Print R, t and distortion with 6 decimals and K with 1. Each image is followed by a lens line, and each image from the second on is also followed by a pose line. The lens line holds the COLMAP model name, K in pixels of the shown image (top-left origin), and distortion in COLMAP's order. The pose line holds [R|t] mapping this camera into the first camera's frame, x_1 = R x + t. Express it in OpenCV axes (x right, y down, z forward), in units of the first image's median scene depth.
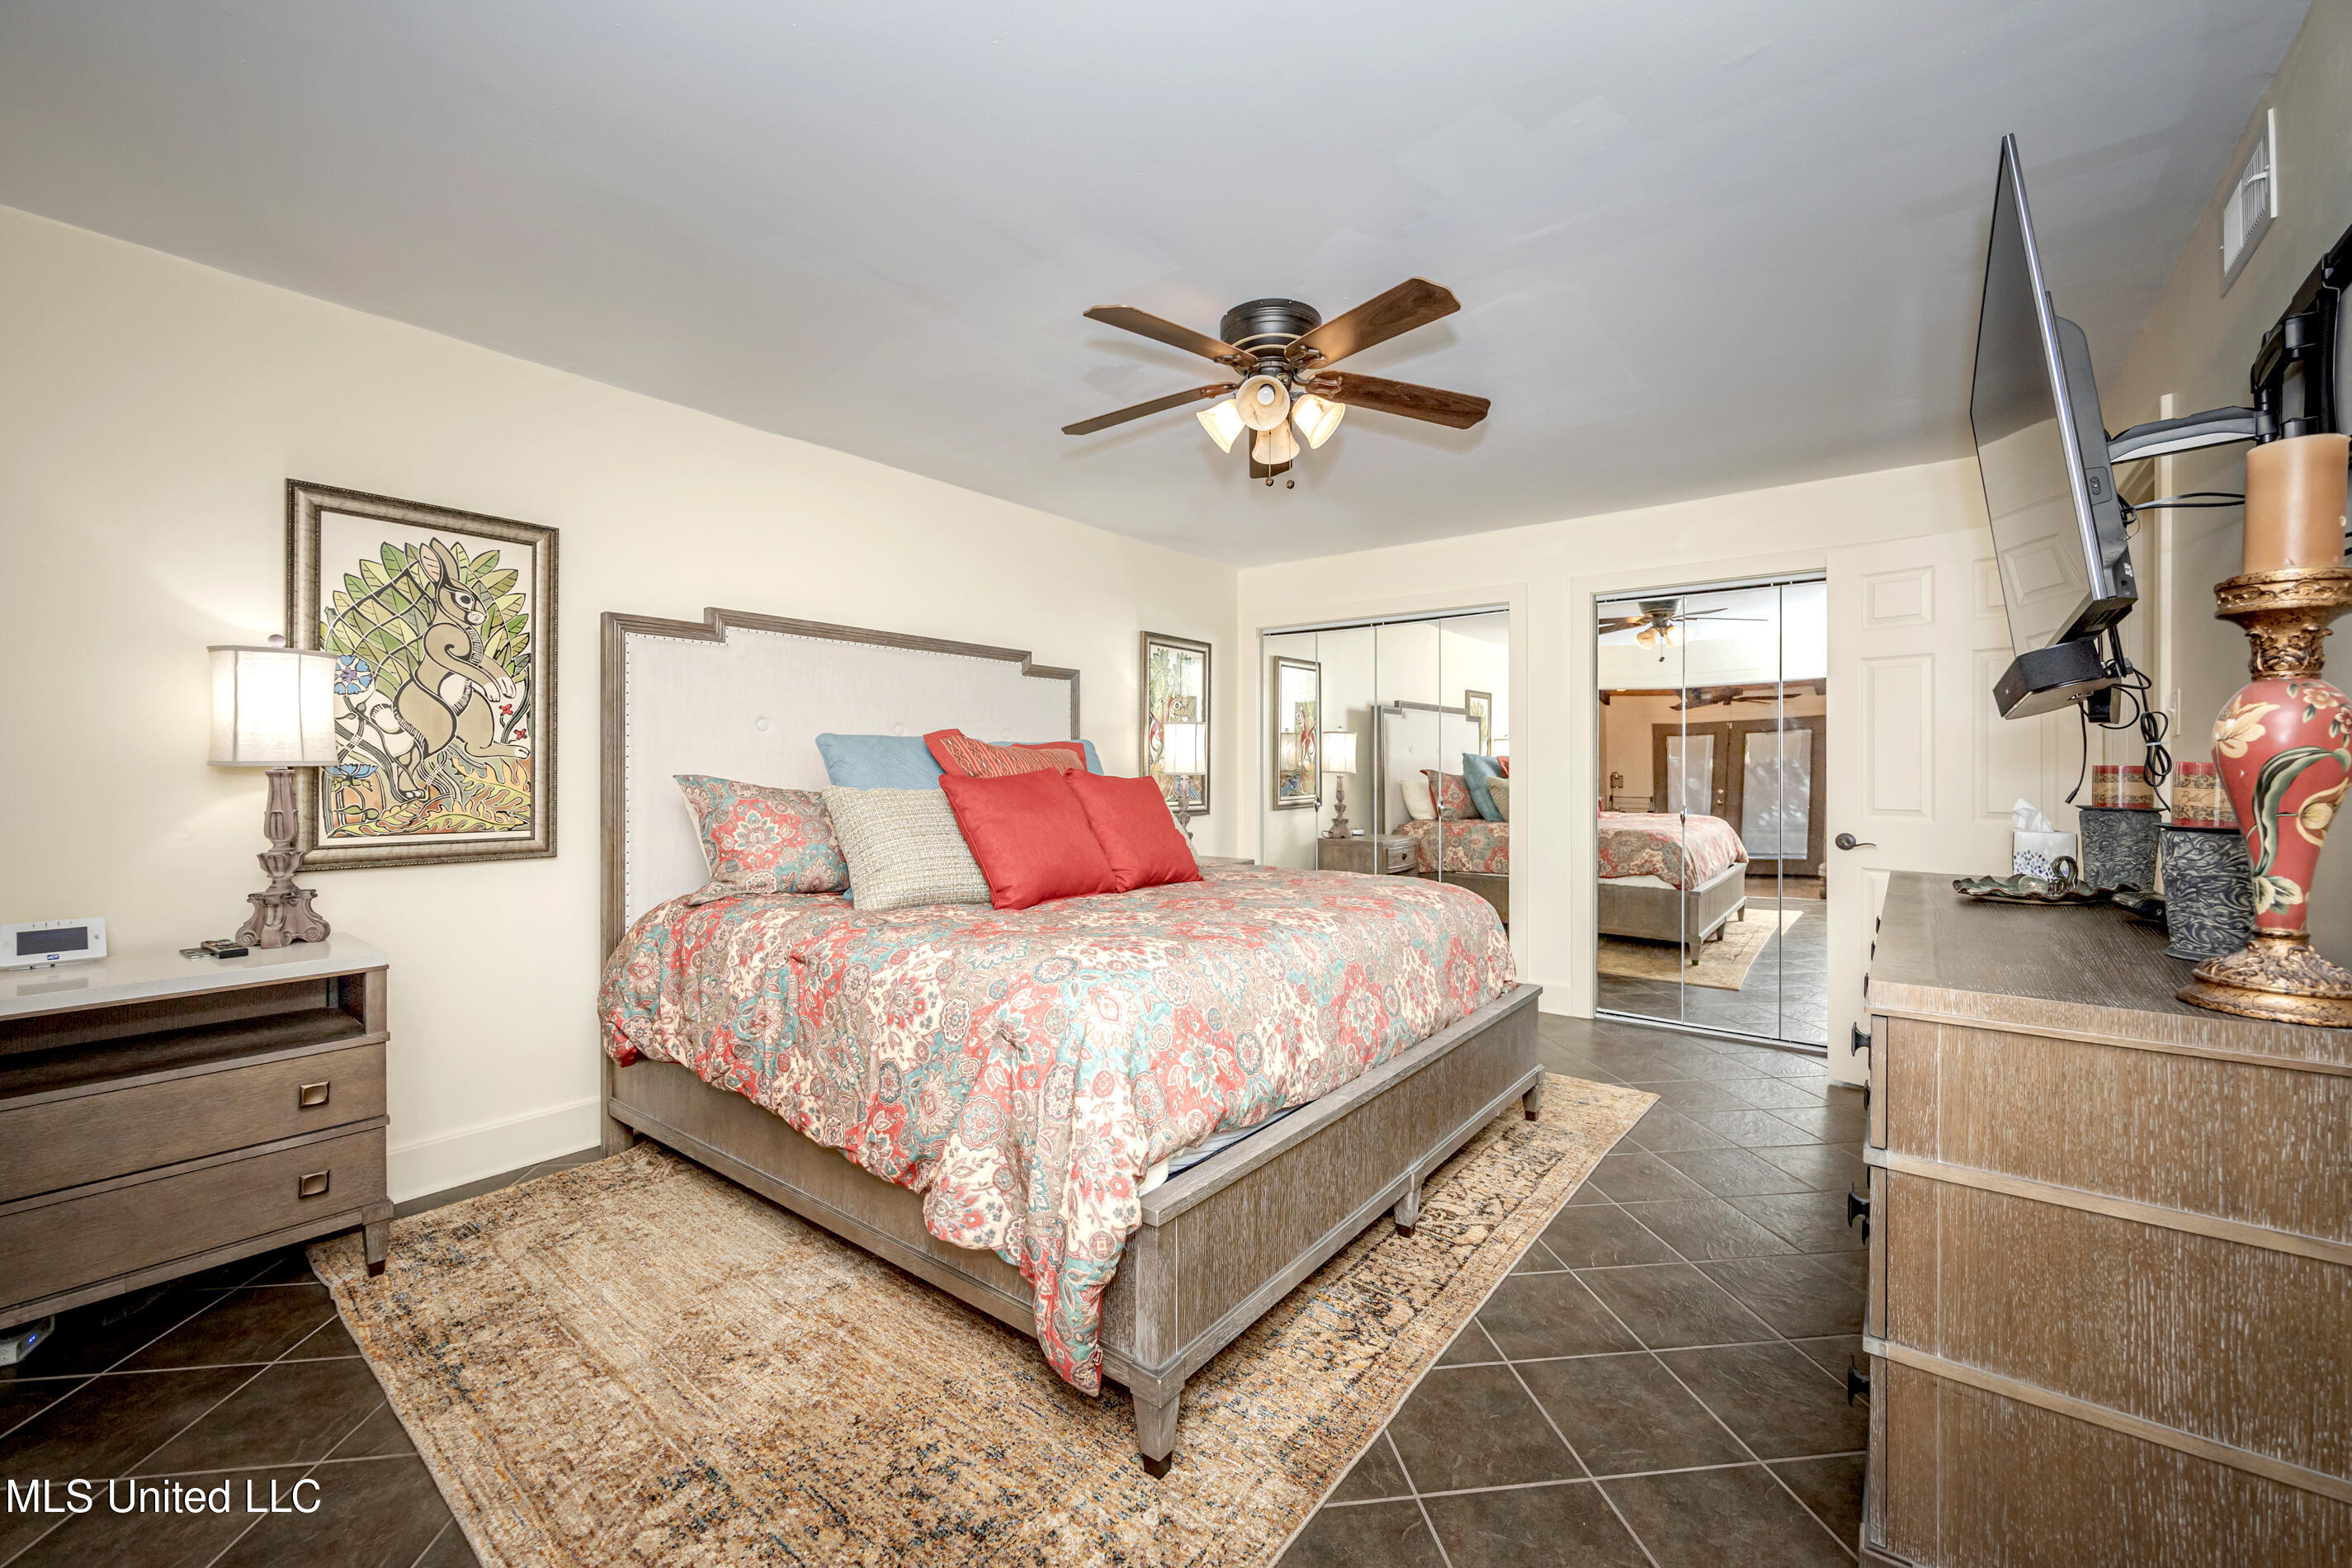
lens RADIAL K [[938.8, 0, 1165.5], [0, 938.8, 777.5], [0, 0, 1]] dist [0.000874, 0.000281]
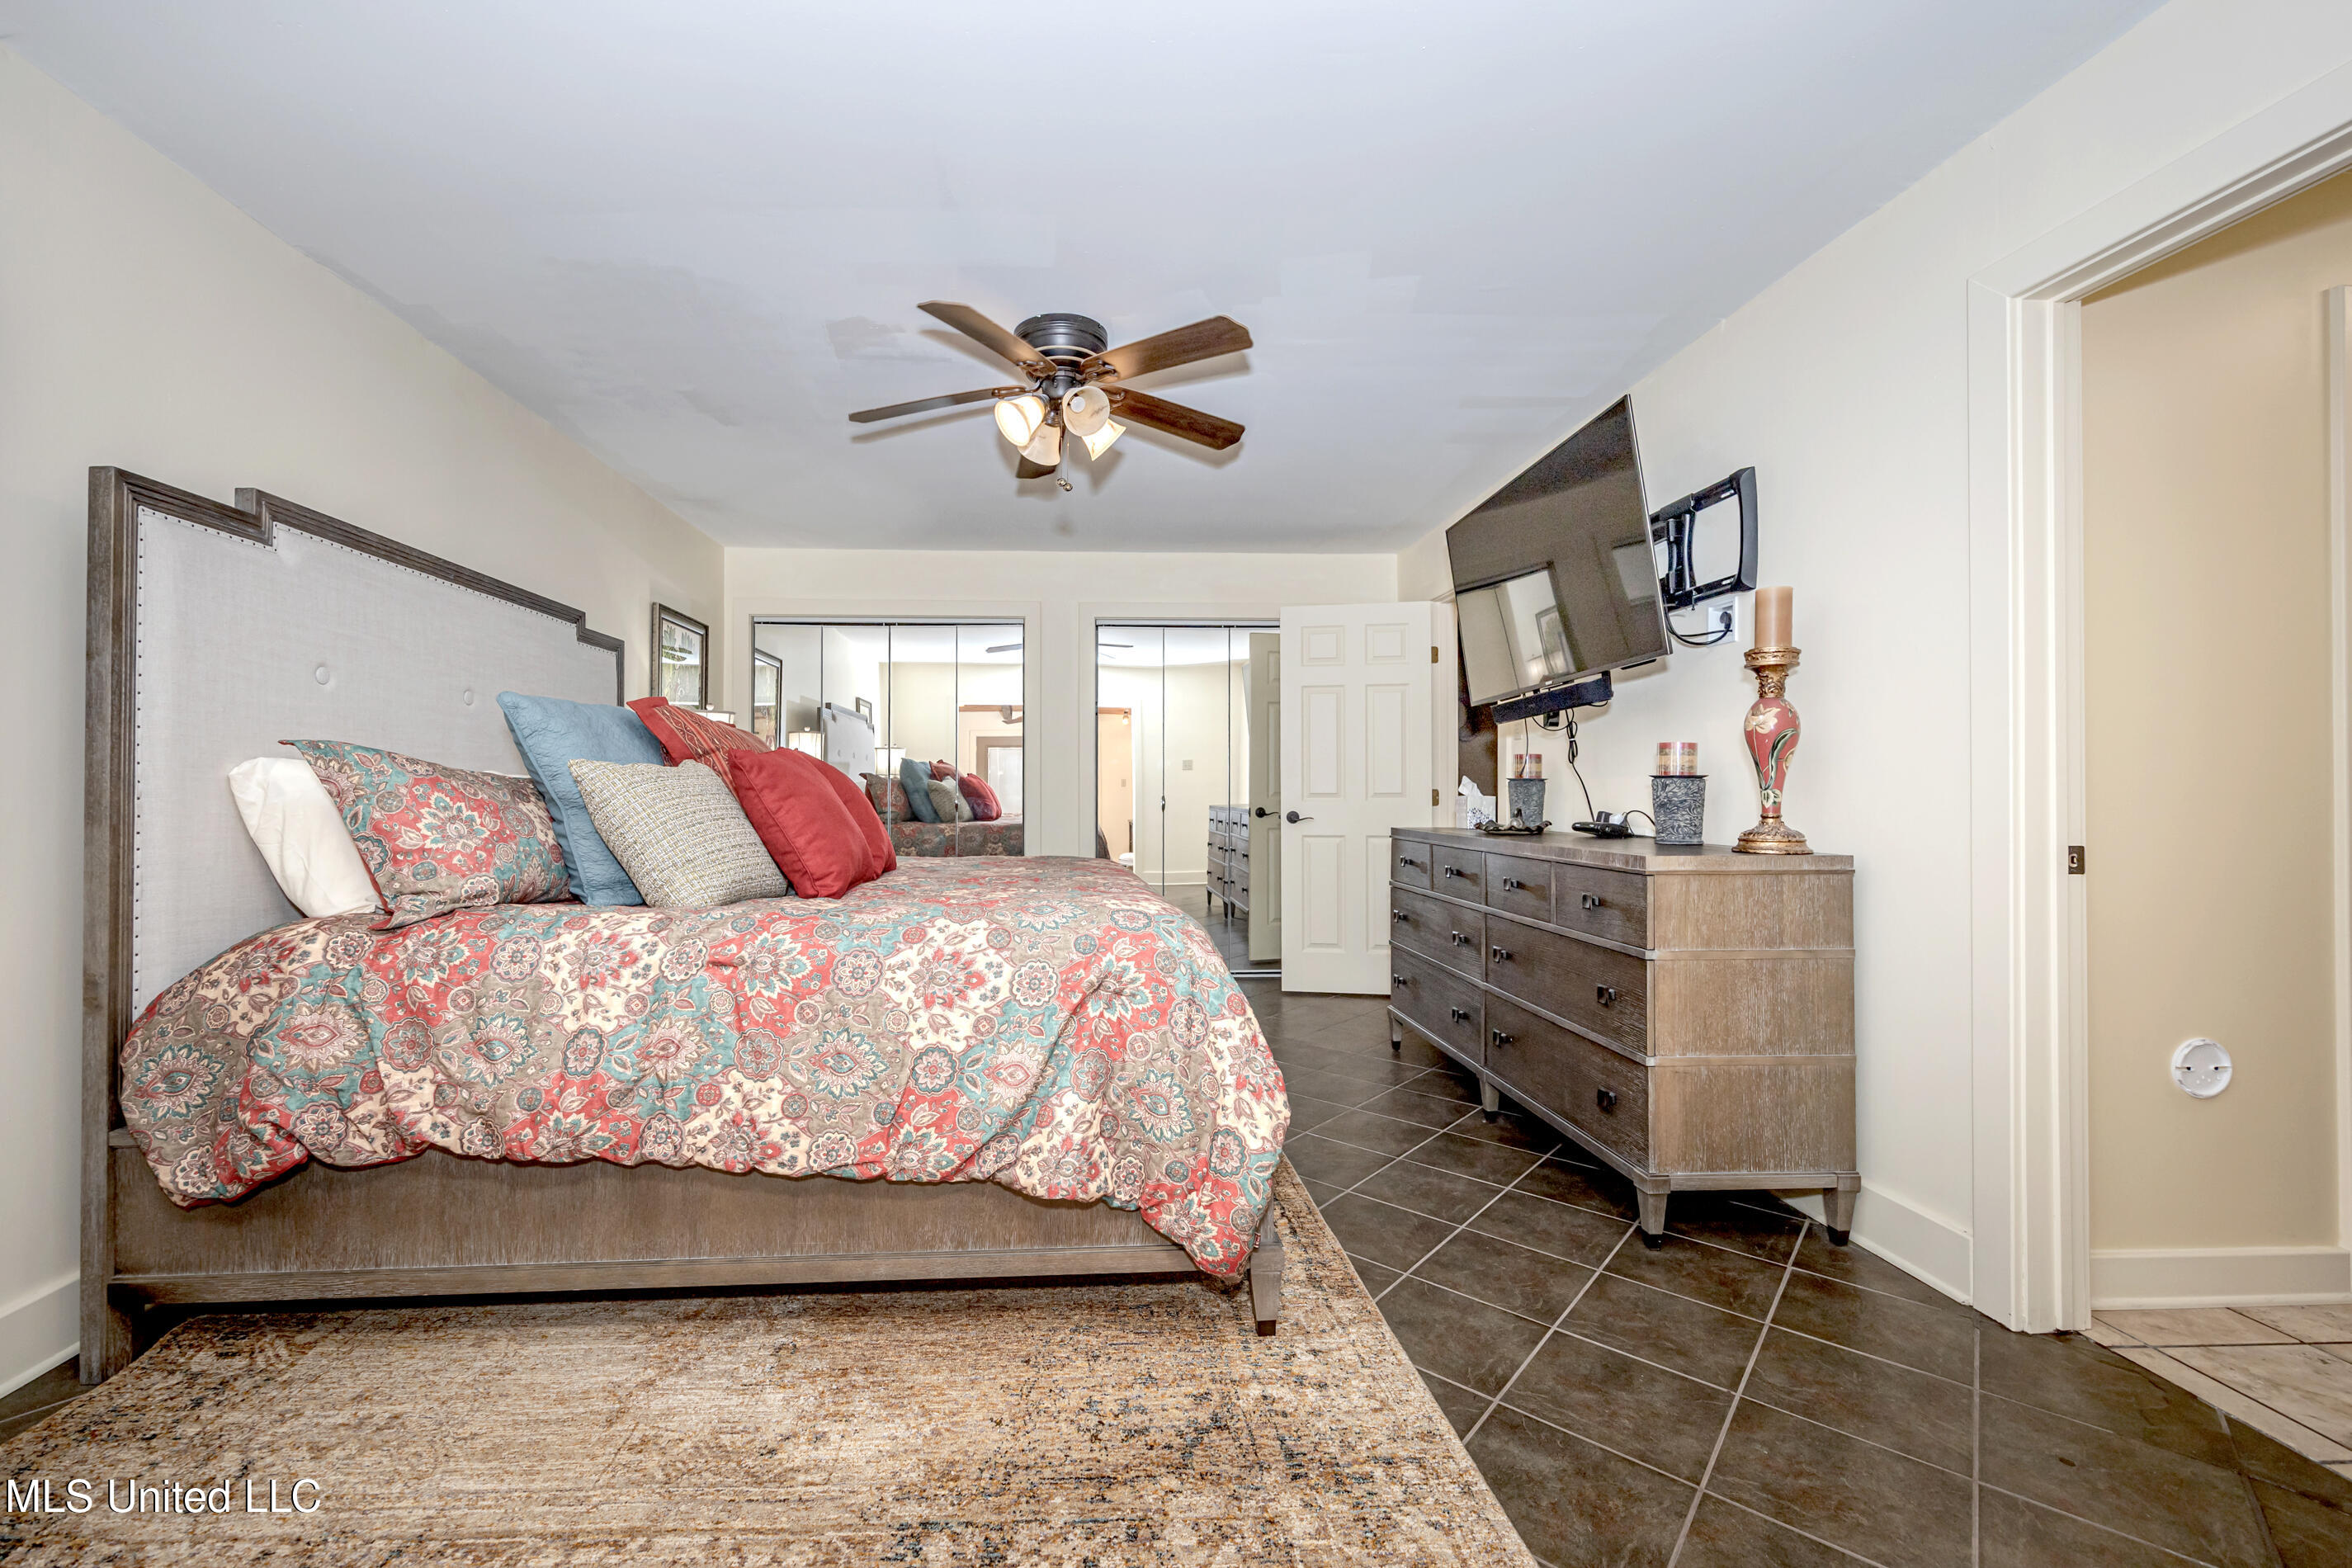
lens RADIAL K [[938.8, 0, 1155.1], [0, 938.8, 777.9], [0, 0, 1]] dist [0.000874, 0.000281]
pose [[0.759525, 0.002000, 0.650475, -0.661947], [0.007231, 0.999908, -0.011518, 0.048391], [-0.650438, 0.013452, 0.759440, 0.149267]]
